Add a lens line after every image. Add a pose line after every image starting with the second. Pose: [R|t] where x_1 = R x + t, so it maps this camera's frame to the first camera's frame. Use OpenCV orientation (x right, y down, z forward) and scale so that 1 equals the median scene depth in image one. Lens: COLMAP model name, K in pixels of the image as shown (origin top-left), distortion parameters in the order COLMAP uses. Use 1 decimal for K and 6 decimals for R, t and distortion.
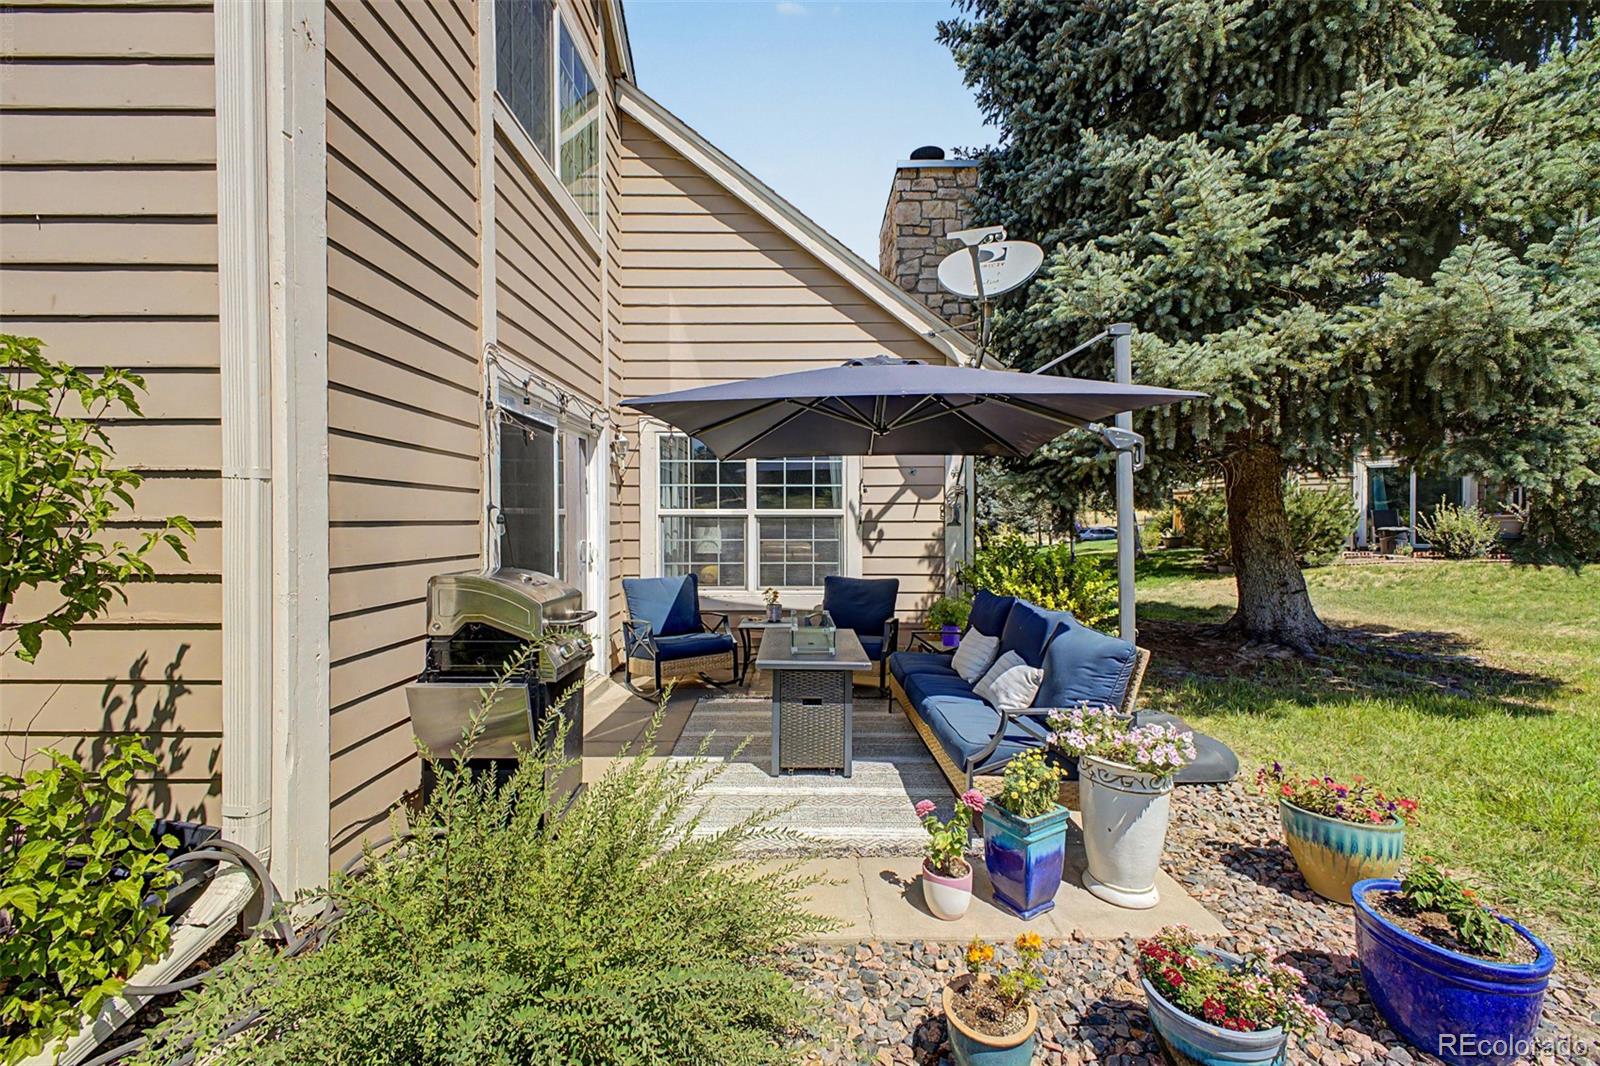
lens RADIAL K [[626.2, 0, 824.1], [0, 626.2, 530.4], [0, 0, 1]] dist [0.013330, -0.002291]
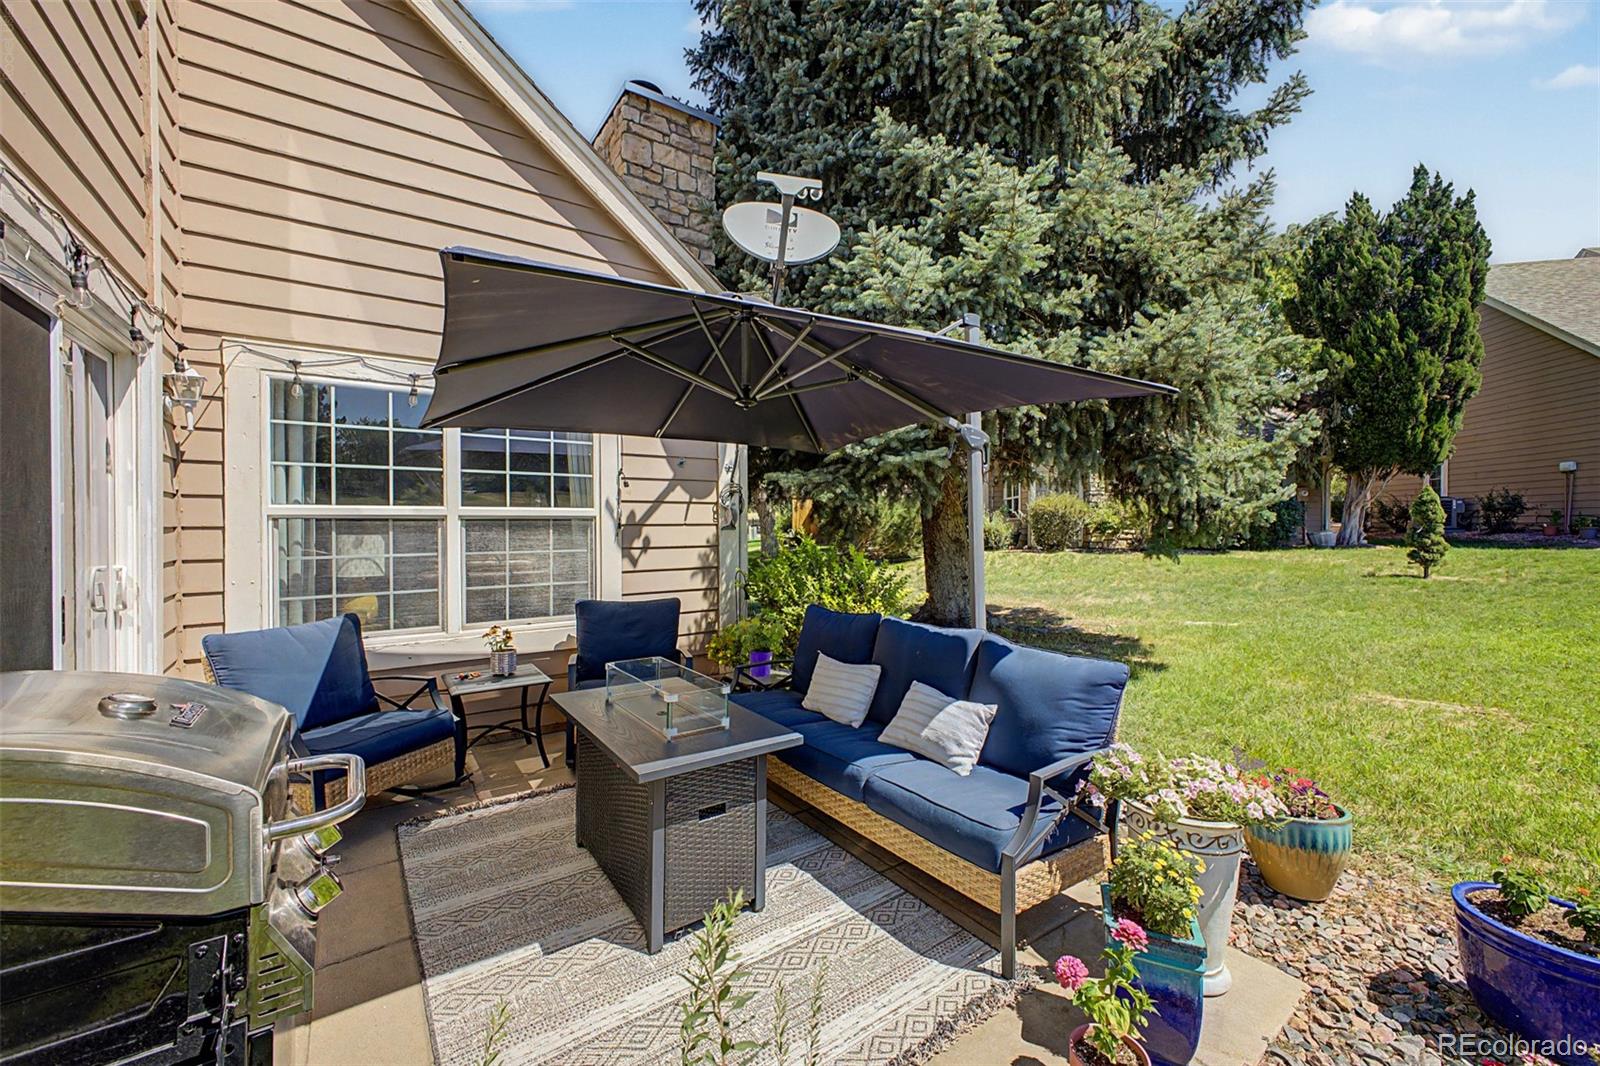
lens RADIAL K [[626.2, 0, 811.6], [0, 626.2, 526.9], [0, 0, 1]] dist [0.013330, -0.002291]
pose [[0.832932, -0.005120, 0.553351, -0.167817], [0.010437, 0.999925, -0.006457, -0.005050], [-0.553276, 0.011153, 0.832923, 0.242381]]
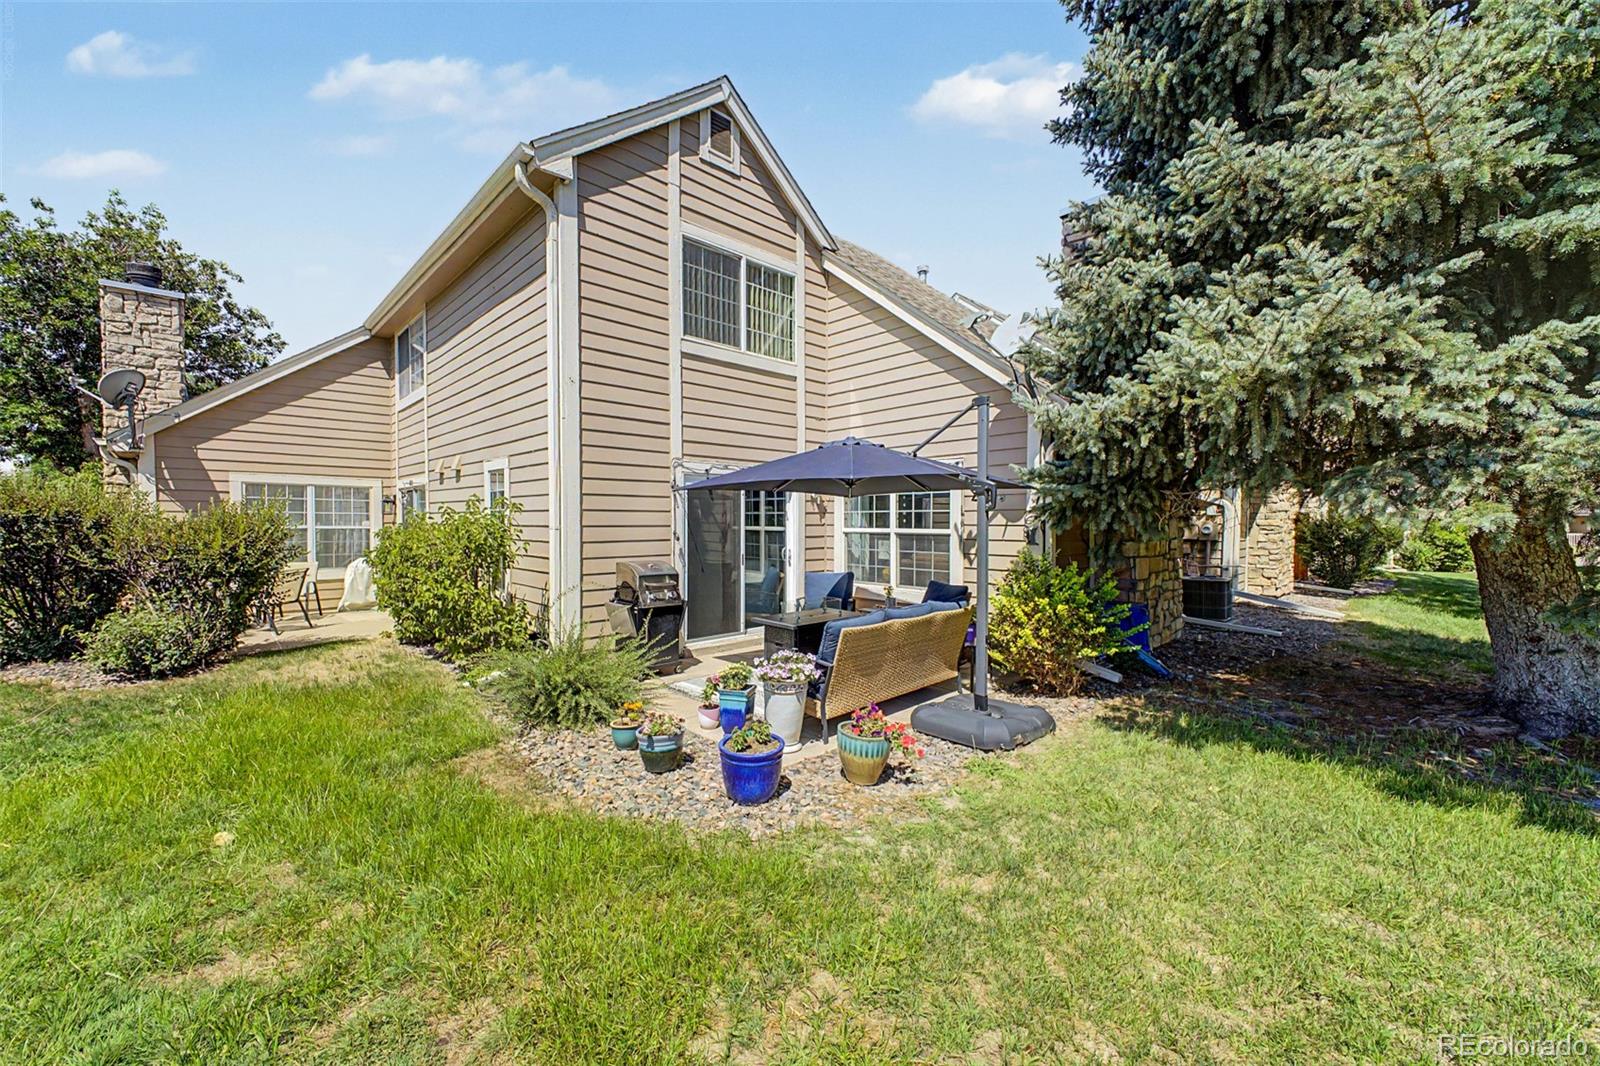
lens RADIAL K [[626.2, 0, 811.9], [0, 626.2, 524.8], [0, 0, 1]] dist [0.013330, -0.002291]
pose [[0.698704, 0.004340, -0.715397, 0.748165], [-0.009137, 0.999954, -0.002857, -0.037455], [0.715352, 0.008533, 0.698712, -0.092946]]
